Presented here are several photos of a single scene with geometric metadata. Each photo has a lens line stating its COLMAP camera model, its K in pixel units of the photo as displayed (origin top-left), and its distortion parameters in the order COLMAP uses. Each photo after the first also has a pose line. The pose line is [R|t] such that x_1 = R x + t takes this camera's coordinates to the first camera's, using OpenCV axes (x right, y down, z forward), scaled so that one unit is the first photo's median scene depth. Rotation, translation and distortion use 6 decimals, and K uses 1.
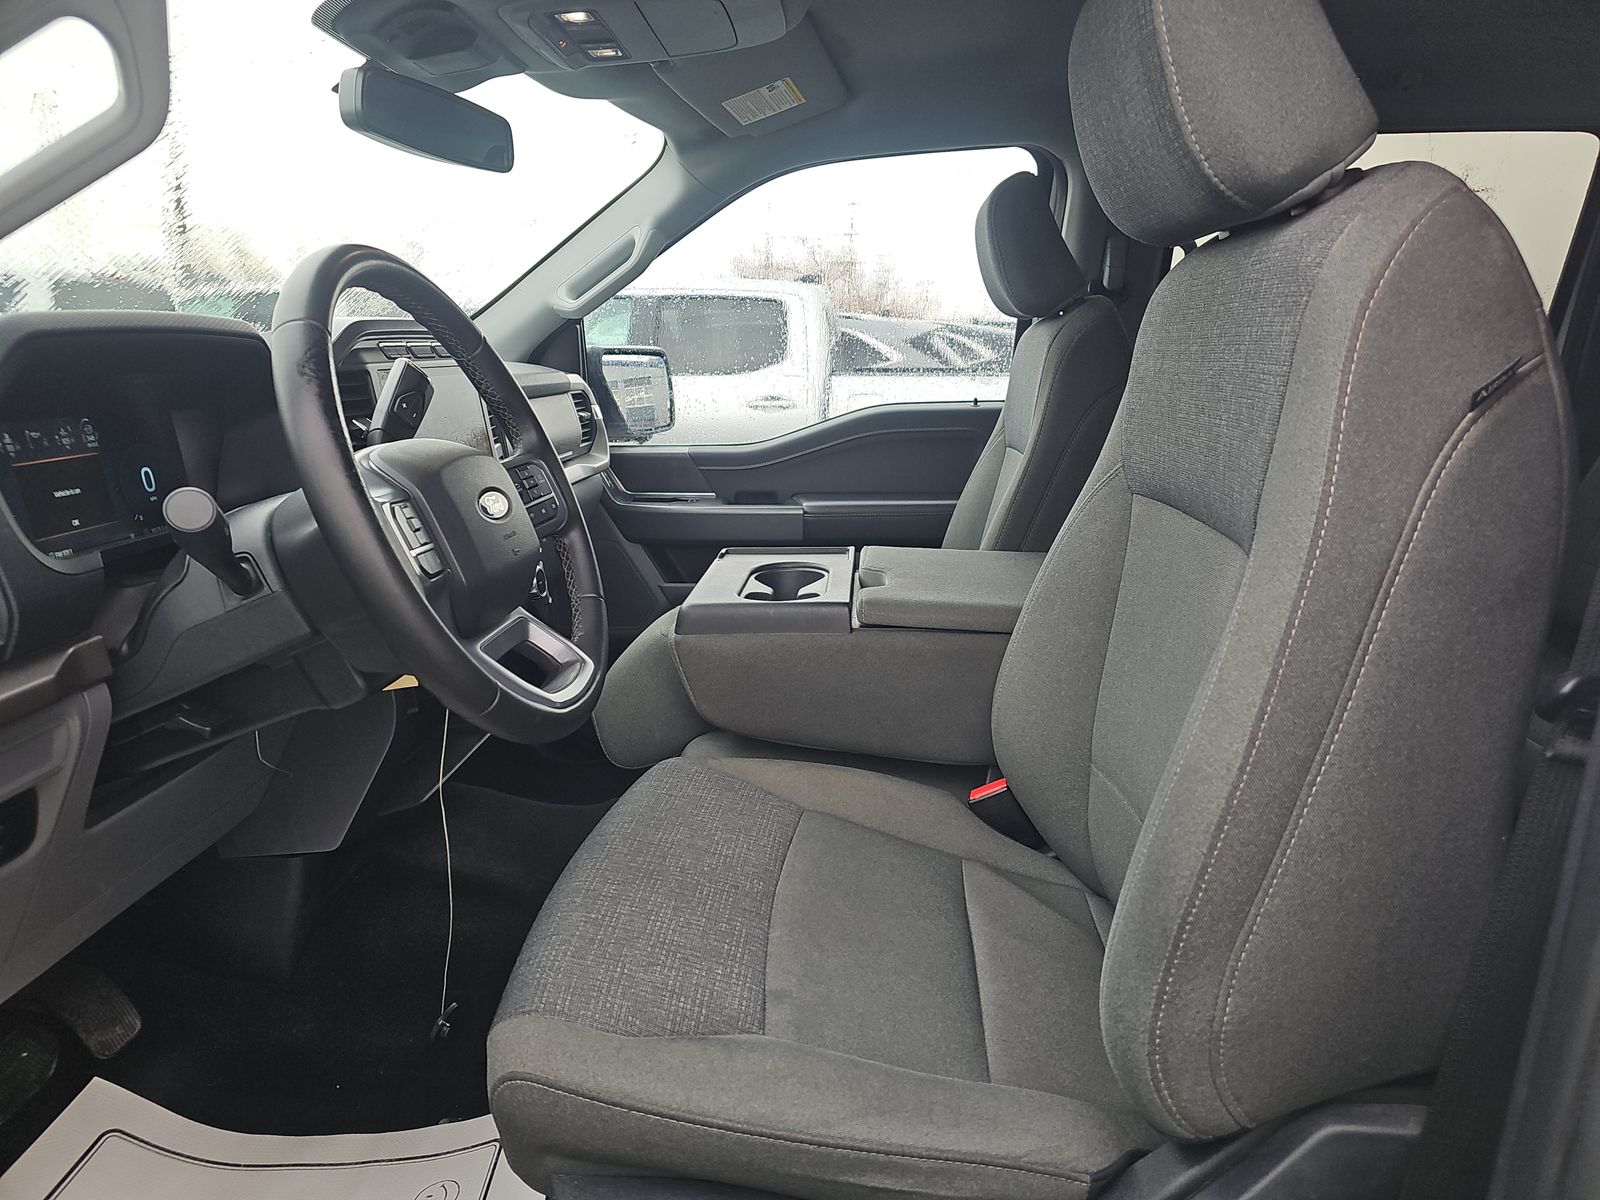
lens RADIAL K [[1041.5, 0, 820.5], [0, 1041.5, 600.2], [0, 0, 1]] dist [0.082007, -0.080037]
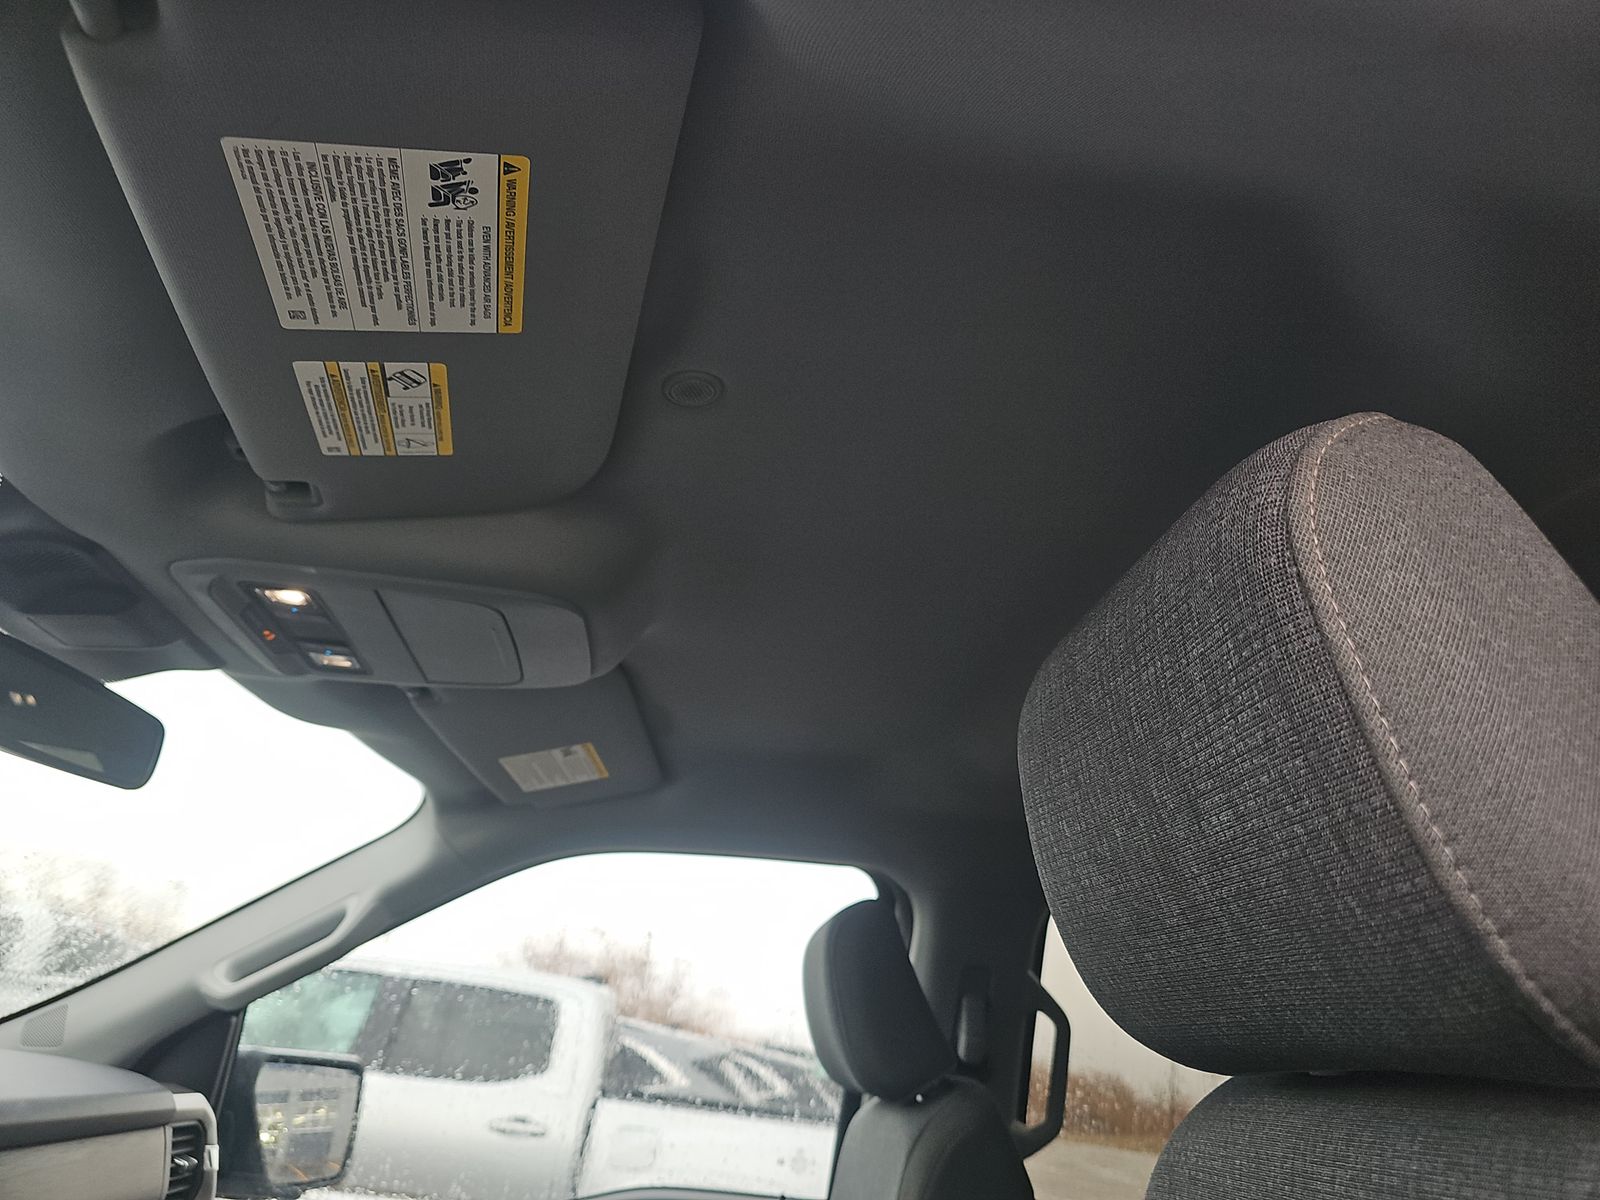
lens RADIAL K [[1065.6, 0, 800.0], [0, 1065.6, 600.0], [0, 0, 1]] dist [0.022025, -0.007075]
pose [[0.978338, 0.173720, 0.112586, 0.012705], [-0.070980, 0.792392, -0.605869, -0.091016], [-0.194463, 0.584753, 0.787558, 0.239391]]
